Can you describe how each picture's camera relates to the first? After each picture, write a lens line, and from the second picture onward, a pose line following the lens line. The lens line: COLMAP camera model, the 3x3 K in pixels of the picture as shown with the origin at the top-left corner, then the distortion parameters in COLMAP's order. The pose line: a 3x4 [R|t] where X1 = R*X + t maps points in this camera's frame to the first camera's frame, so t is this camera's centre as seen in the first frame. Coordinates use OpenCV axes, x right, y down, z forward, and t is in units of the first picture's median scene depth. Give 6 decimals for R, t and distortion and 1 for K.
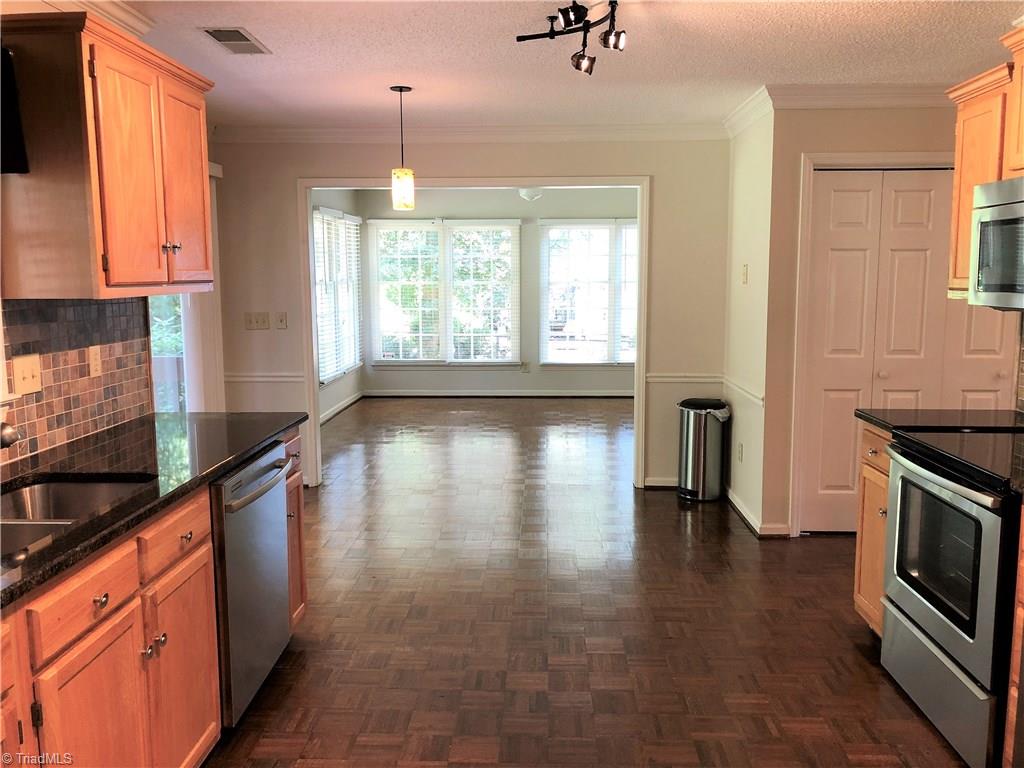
lens RADIAL K [[822.6, 0, 520.3], [0, 822.6, 366.7], [0, 0, 1]] dist [0.027336, -0.010342]
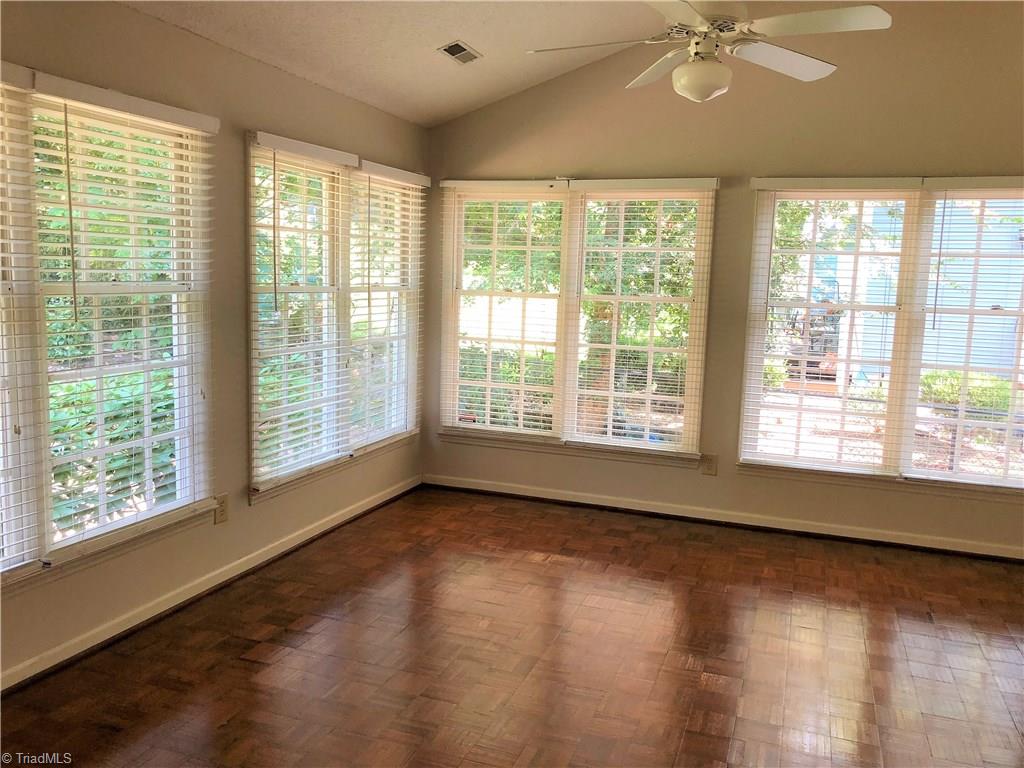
lens RADIAL K [[836.9, 0, 507.4], [0, 836.9, 380.6], [0, 0, 1]] dist [0.006216, -0.016320]
pose [[0.946309, 0.072140, -0.315111, 0.049122], [-0.069898, 0.997384, 0.018426, -0.054016], [0.315616, 0.004589, 0.948876, 0.462517]]
